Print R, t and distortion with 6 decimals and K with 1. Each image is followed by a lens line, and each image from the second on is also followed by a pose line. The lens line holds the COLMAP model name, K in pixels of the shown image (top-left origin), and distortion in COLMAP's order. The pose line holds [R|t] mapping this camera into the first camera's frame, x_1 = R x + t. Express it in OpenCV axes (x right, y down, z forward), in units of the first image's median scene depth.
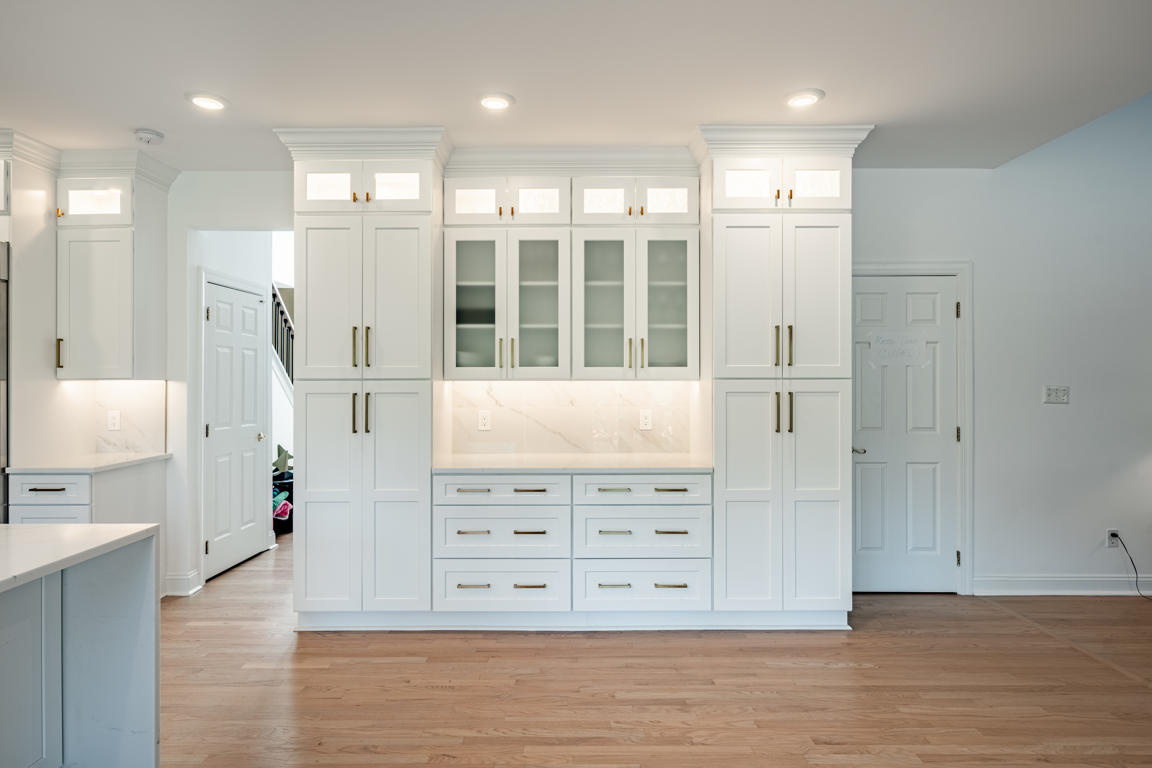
lens RADIAL K [[622.2, 0, 557.8], [0, 622.2, 378.1], [0, 0, 1]] dist [-0.000603, 0.000545]
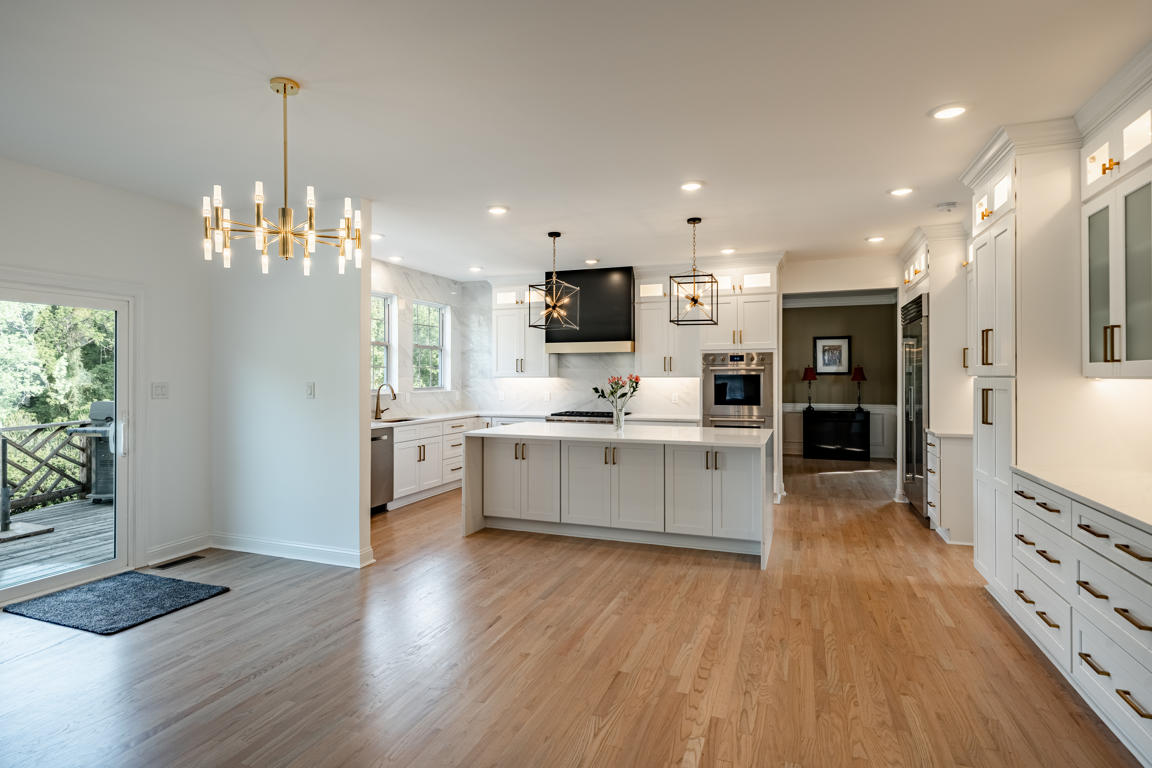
lens RADIAL K [[599.8, 0, 567.2], [0, 599.8, 369.6], [0, 0, 1]] dist [-0.000370, 0.000144]
pose [[-0.354141, -0.006638, -0.935169, 0.877360], [0.002823, 0.999963, -0.008167, -0.003177], [0.935188, -0.005532, -0.354109, 0.619379]]
